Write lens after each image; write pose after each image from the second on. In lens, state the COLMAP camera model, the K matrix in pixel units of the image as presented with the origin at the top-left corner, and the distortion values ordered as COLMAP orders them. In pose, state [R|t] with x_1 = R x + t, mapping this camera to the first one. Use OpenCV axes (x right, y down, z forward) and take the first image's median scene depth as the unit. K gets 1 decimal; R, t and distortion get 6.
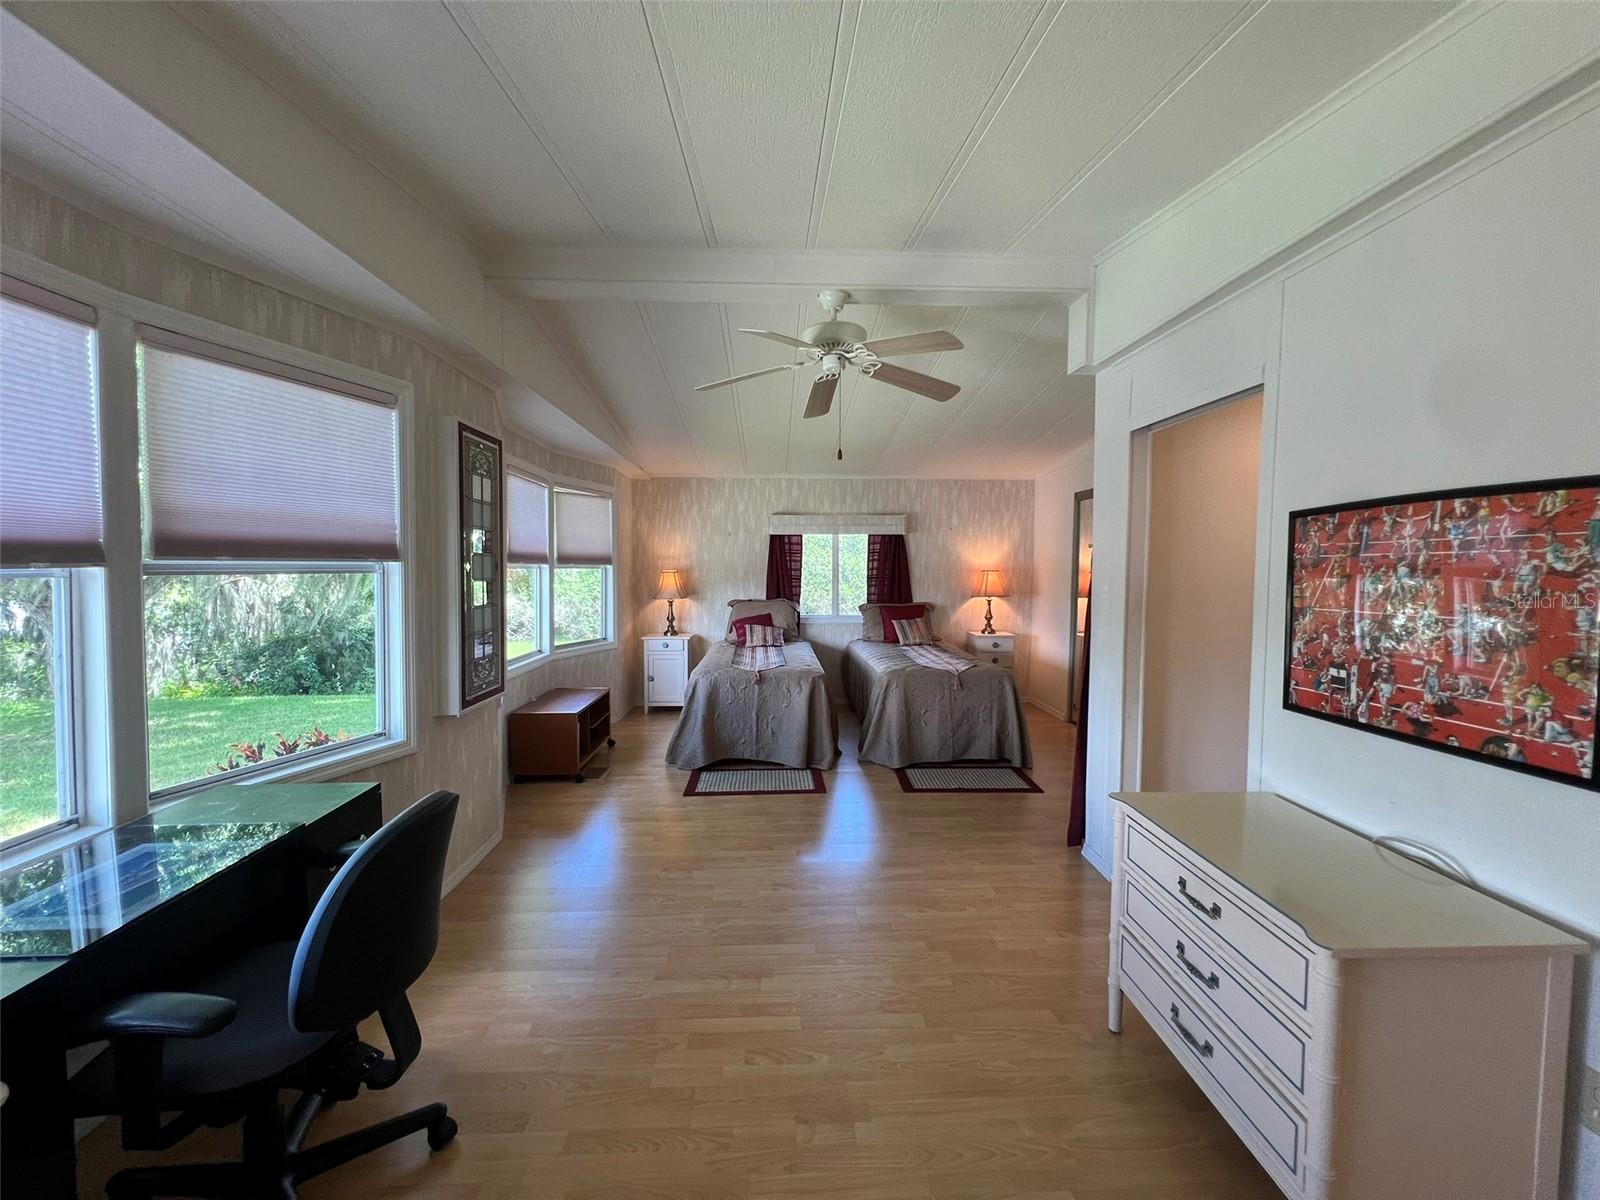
lens RADIAL K [[642.1, 0, 796.1], [0, 642.1, 595.2], [0, 0, 1]] dist [-0.001565, -0.000196]
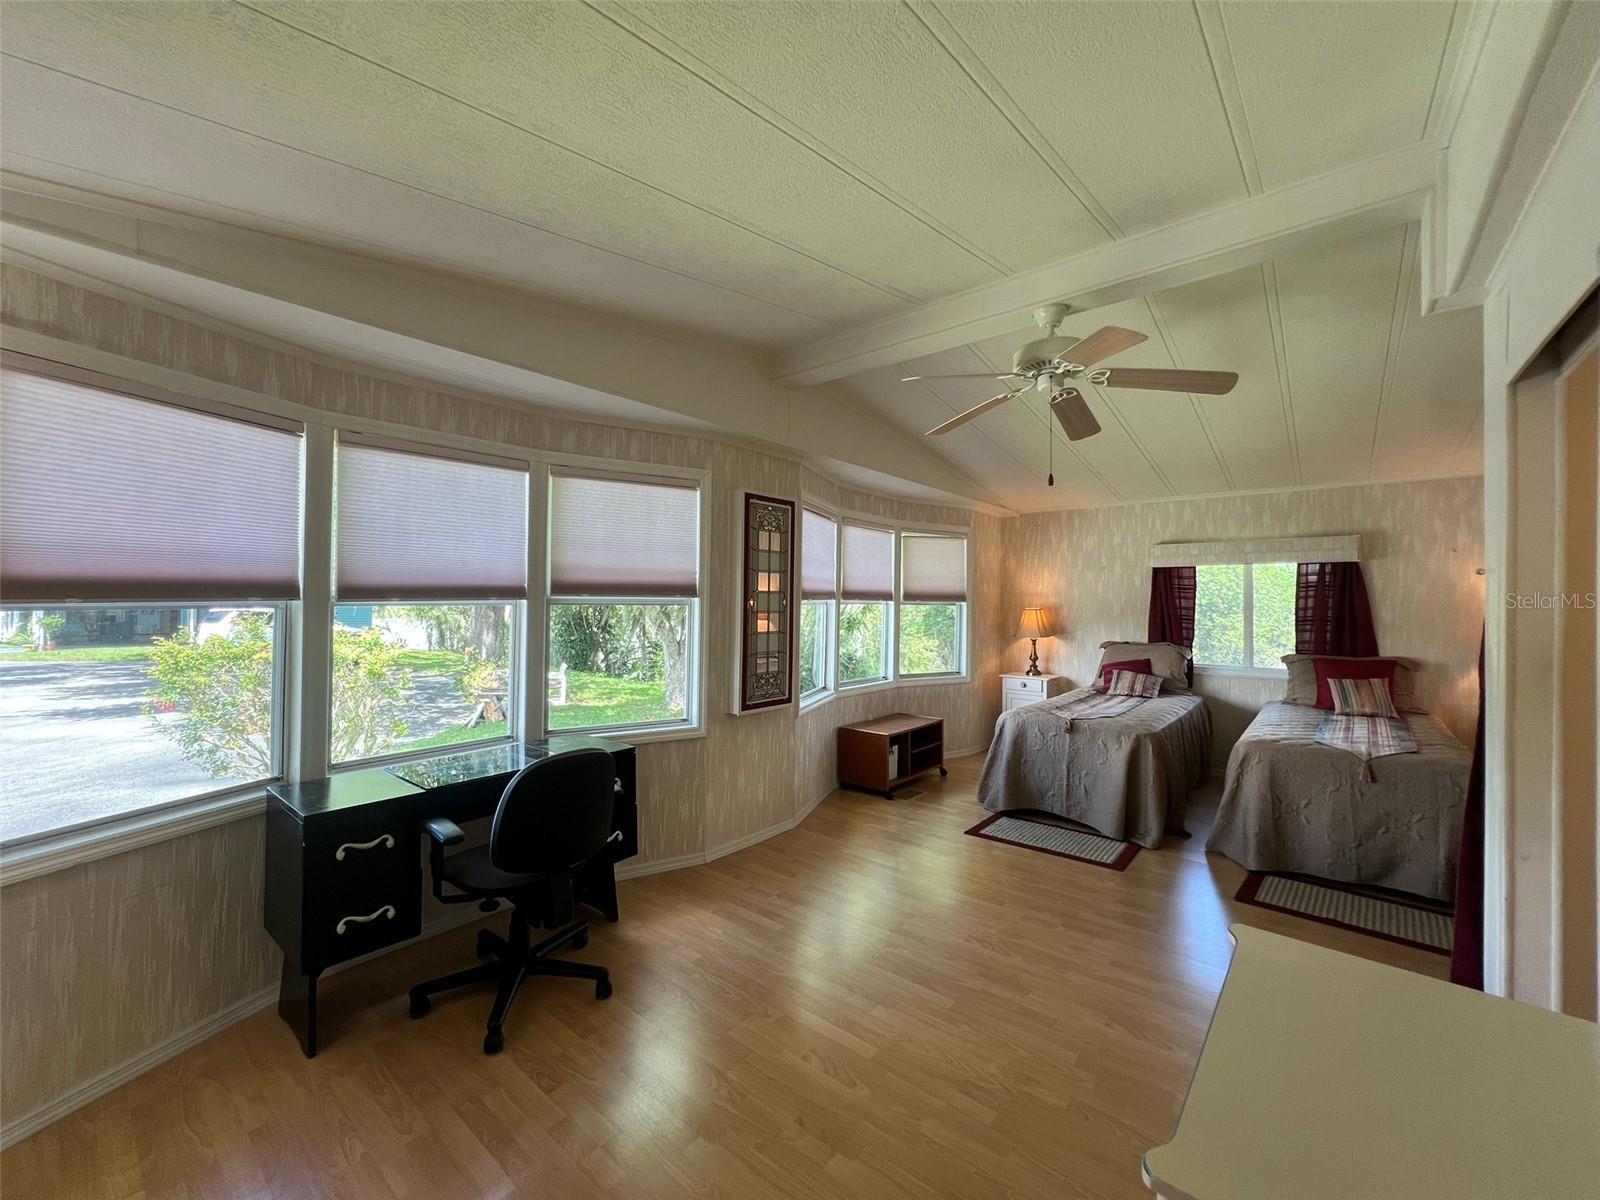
lens RADIAL K [[642.1, 0, 796.1], [0, 642.1, 595.2], [0, 0, 1]] dist [-0.001565, -0.000196]
pose [[0.739839, -0.003775, -0.672774, 0.249391], [-0.036321, 0.998302, -0.045543, -0.000701], [0.671803, 0.058130, 0.738445, 0.056022]]
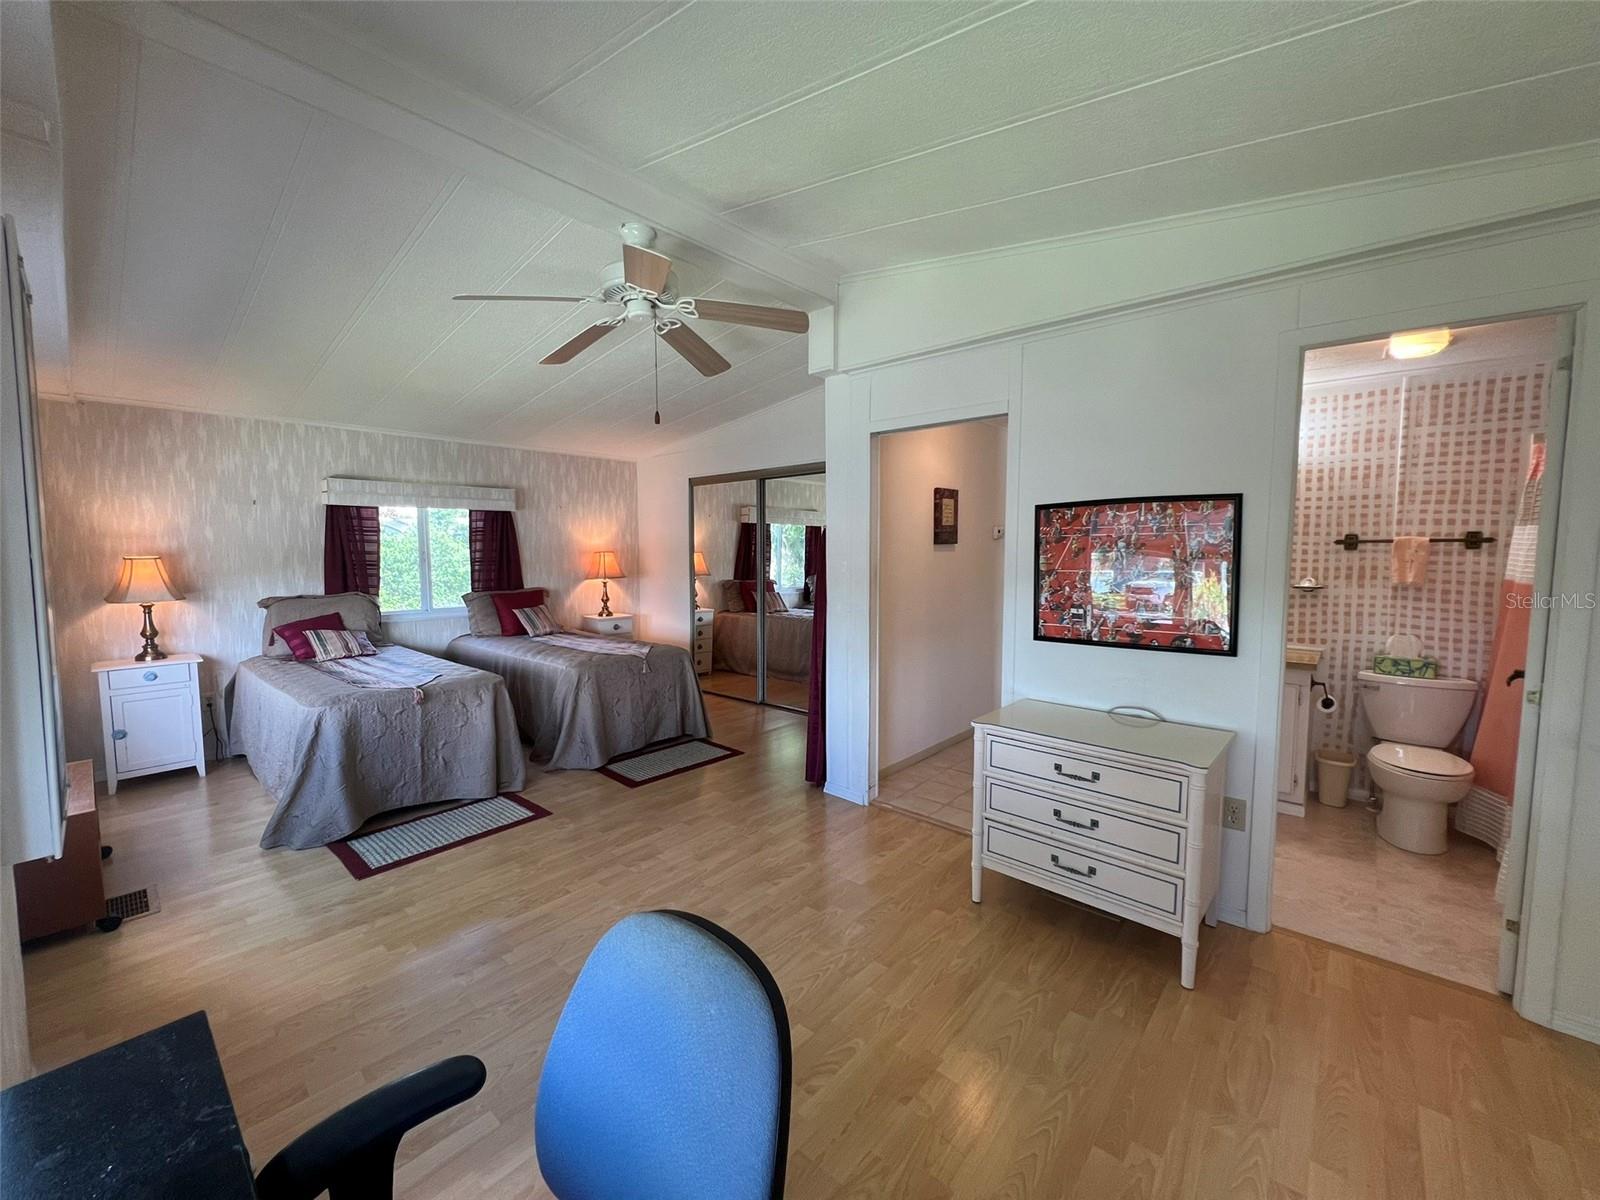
lens RADIAL K [[642.1, 0, 796.1], [0, 642.1, 595.2], [0, 0, 1]] dist [-0.001565, -0.000196]
pose [[0.693000, -0.057646, 0.718629, -0.270090], [0.038620, 0.998335, 0.042841, -0.003756], [-0.719902, -0.001935, 0.694073, 0.150371]]
